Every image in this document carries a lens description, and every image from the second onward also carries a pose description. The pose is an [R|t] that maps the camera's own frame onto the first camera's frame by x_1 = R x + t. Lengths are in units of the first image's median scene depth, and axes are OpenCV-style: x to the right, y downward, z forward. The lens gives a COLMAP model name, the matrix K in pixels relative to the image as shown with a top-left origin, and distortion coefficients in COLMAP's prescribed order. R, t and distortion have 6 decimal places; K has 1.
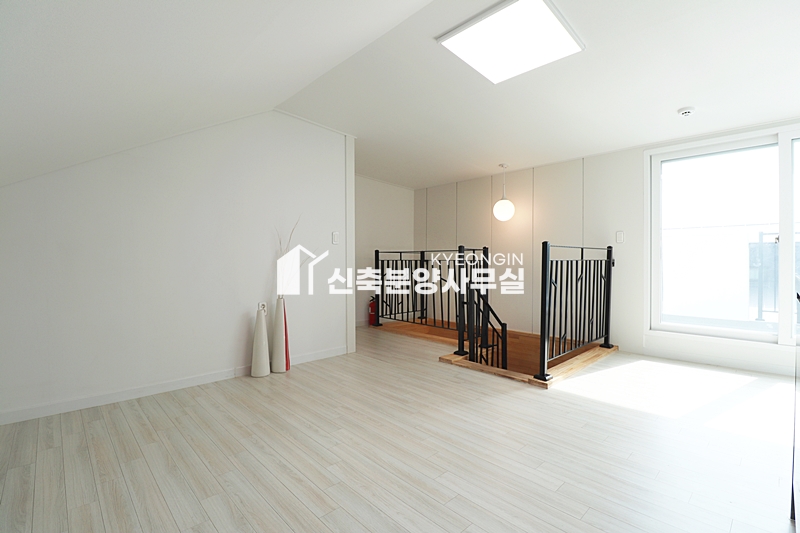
lens RADIAL K [[376.5, 0, 400.0], [0, 376.5, 266.5], [0, 0, 1]] dist [-0.001465, -0.000116]
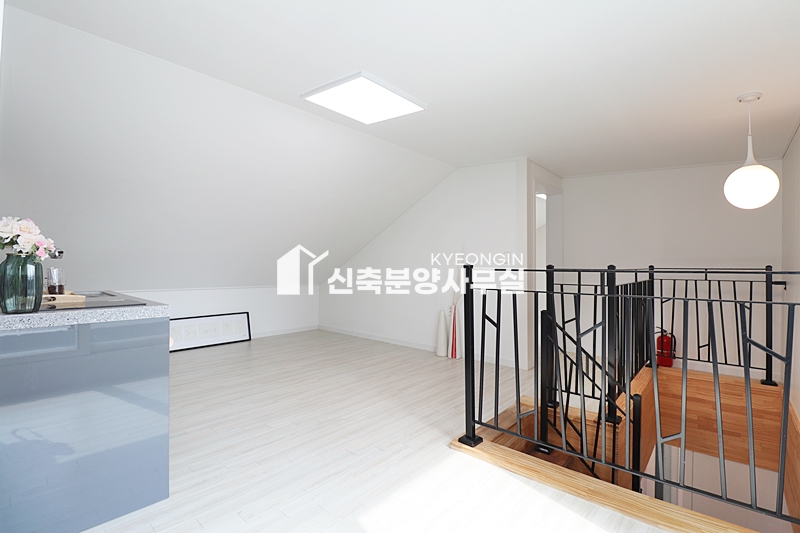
lens RADIAL K [[354.7, 0, 400.0], [0, 354.7, 266.5], [0, 0, 1]] dist [0.000936, 0.000066]
pose [[0.073431, -0.000803, -0.997300, 1.255331], [-0.019554, 0.999806, -0.002244, -0.065895], [0.997109, 0.019666, 0.073402, 0.910742]]
